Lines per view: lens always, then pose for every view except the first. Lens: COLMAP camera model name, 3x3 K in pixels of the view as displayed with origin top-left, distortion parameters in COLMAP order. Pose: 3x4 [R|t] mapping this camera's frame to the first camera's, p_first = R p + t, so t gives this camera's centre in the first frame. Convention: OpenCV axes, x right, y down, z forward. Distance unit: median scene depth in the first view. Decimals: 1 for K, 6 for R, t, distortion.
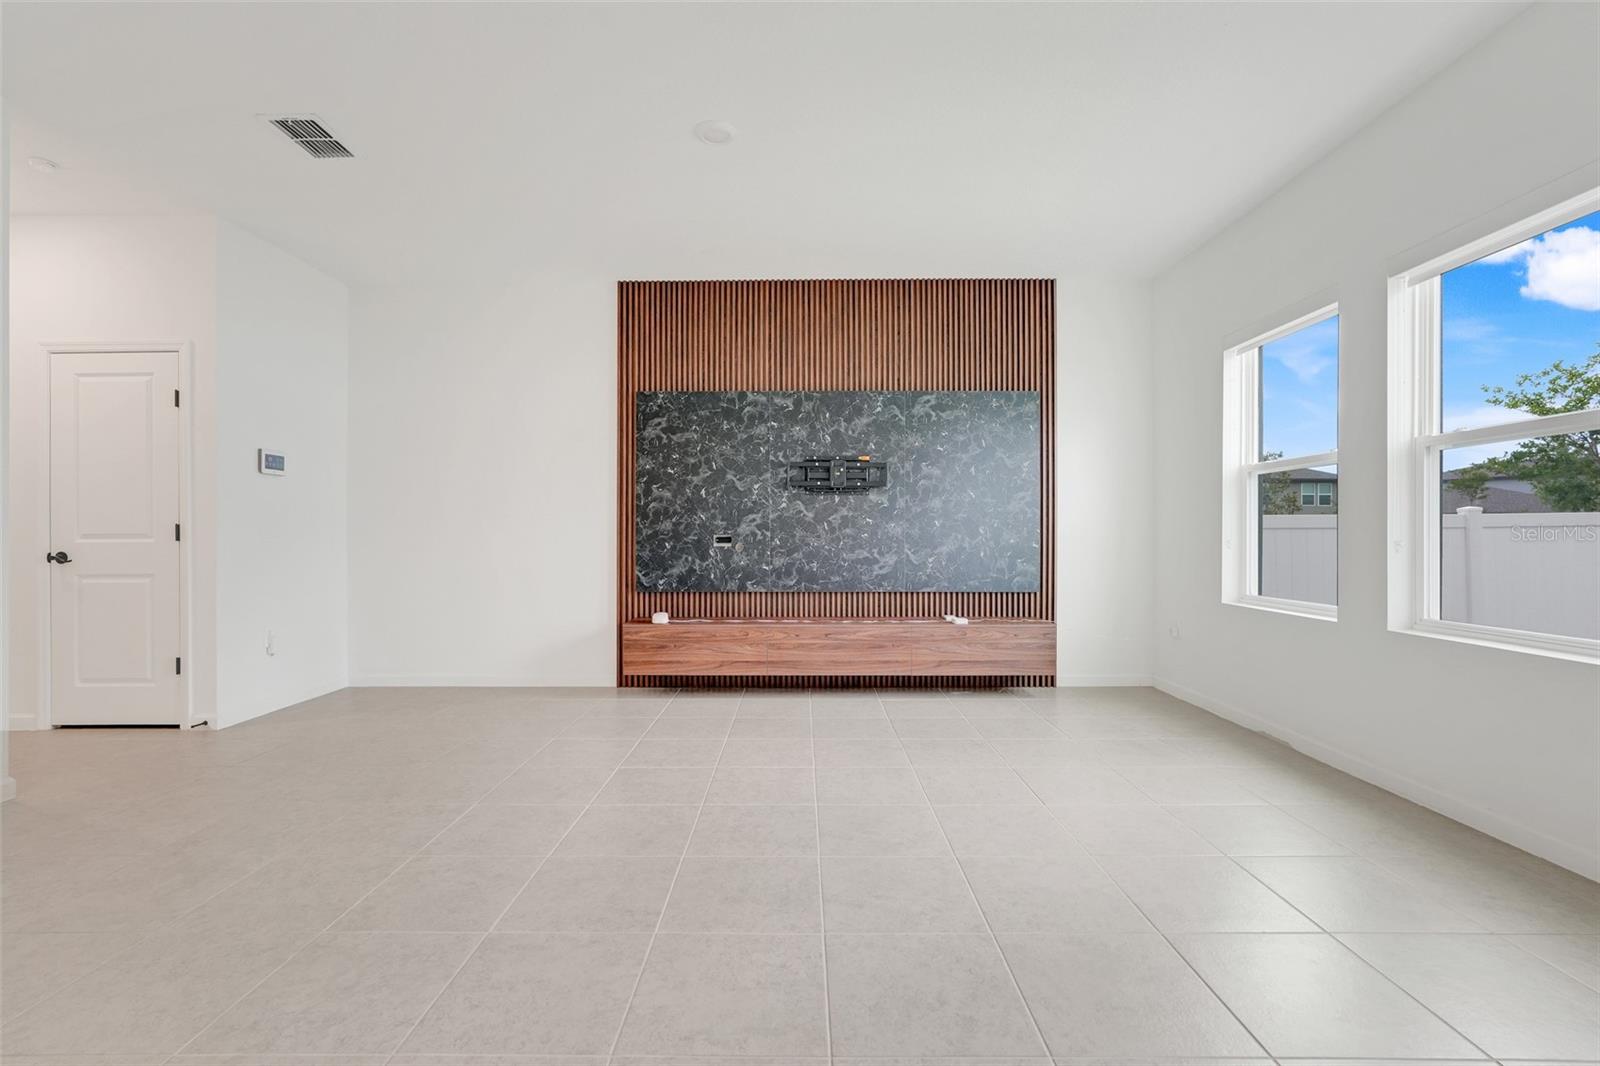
lens RADIAL K [[702.2, 0, 794.9], [0, 702.2, 532.1], [0, 0, 1]] dist [-0.010990, 0.003879]
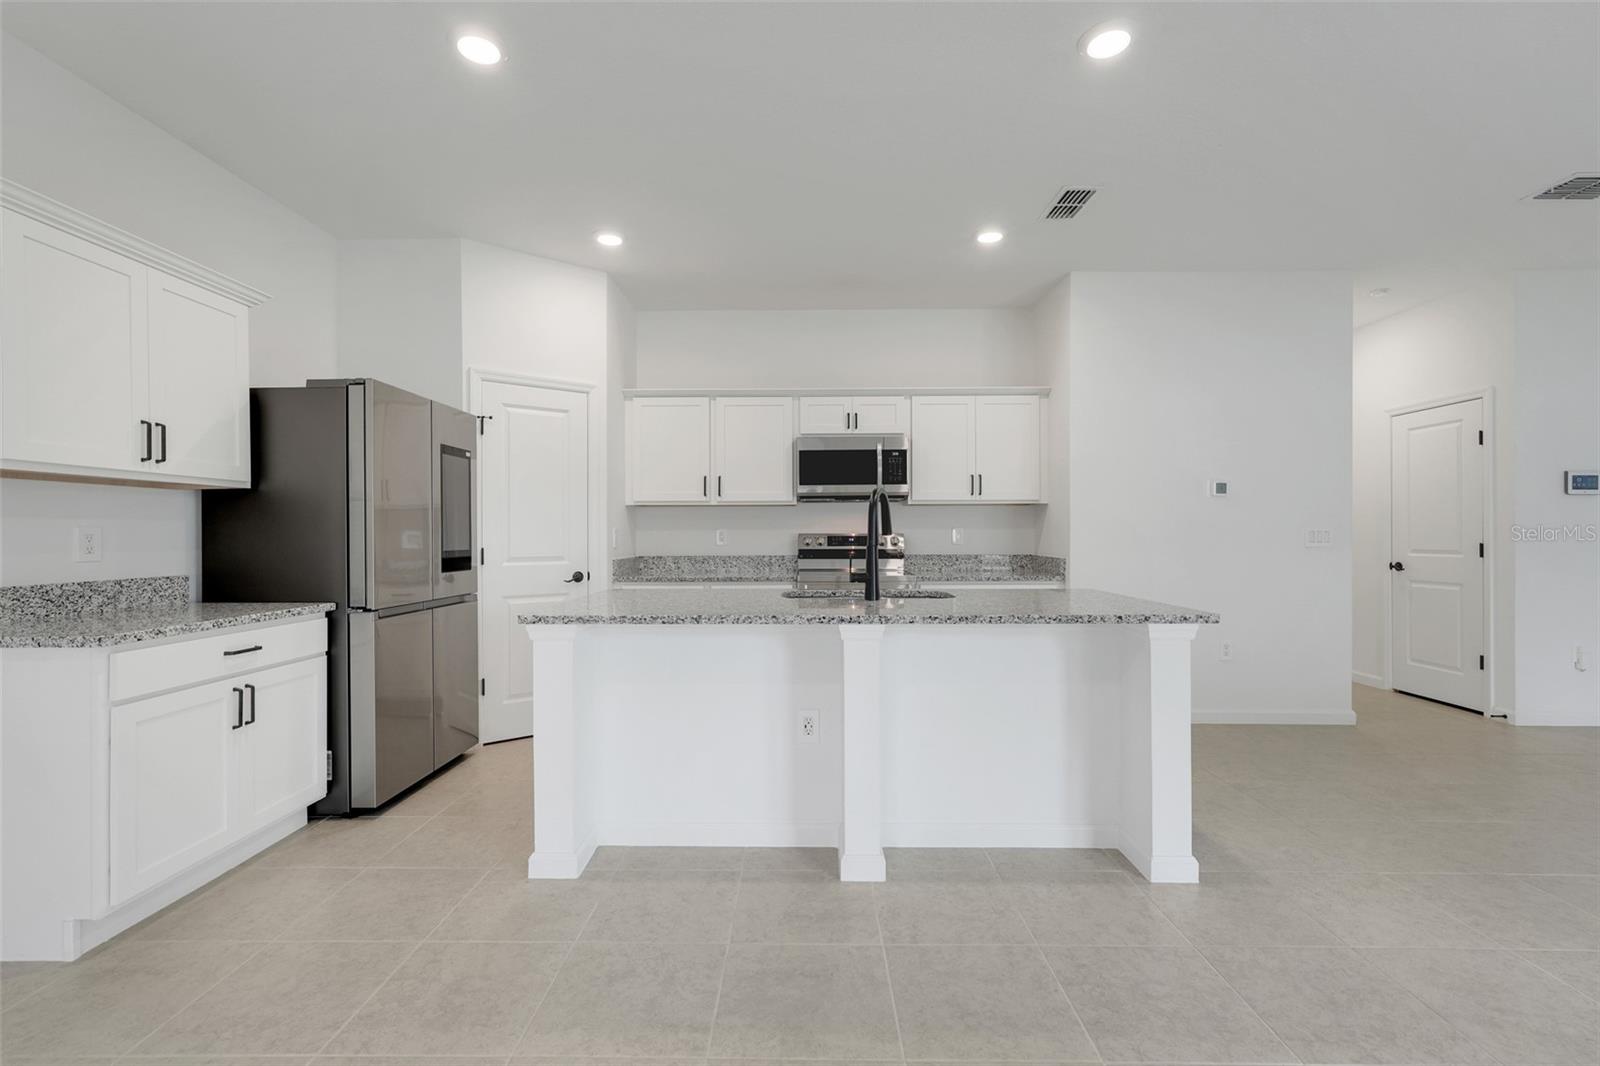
lens RADIAL K [[702.2, 0, 805.0], [0, 702.2, 534.0], [0, 0, 1]] dist [-0.010990, 0.003879]
pose [[-0.001589, 0.003898, -0.999991, 0.247908], [0.004140, 0.999984, 0.003891, -0.029784], [0.999990, -0.004134, -0.001605, -0.123119]]
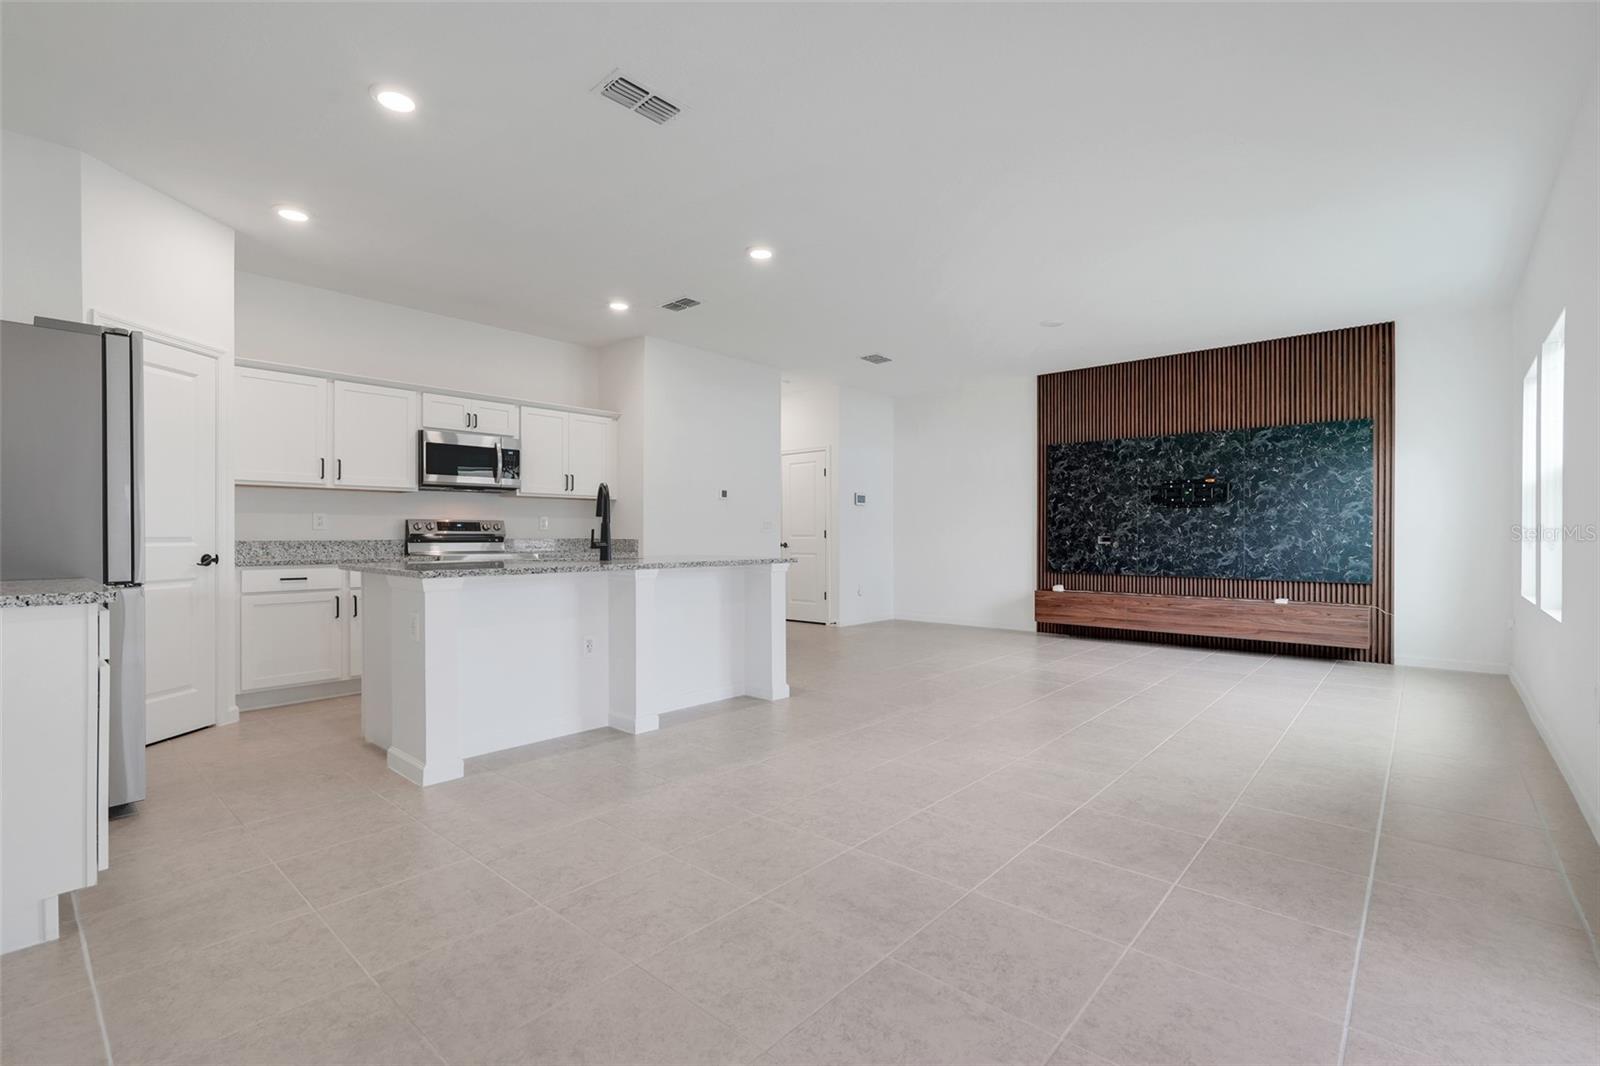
lens RADIAL K [[702.2, 0, 793.7], [0, 702.2, 532.6], [0, 0, 1]] dist [-0.010990, 0.003879]
pose [[0.748860, -0.000378, -0.662728, 0.397169], [0.000668, 1.000000, 0.000185, -0.004189], [0.662728, -0.000582, 0.748860, -0.568433]]
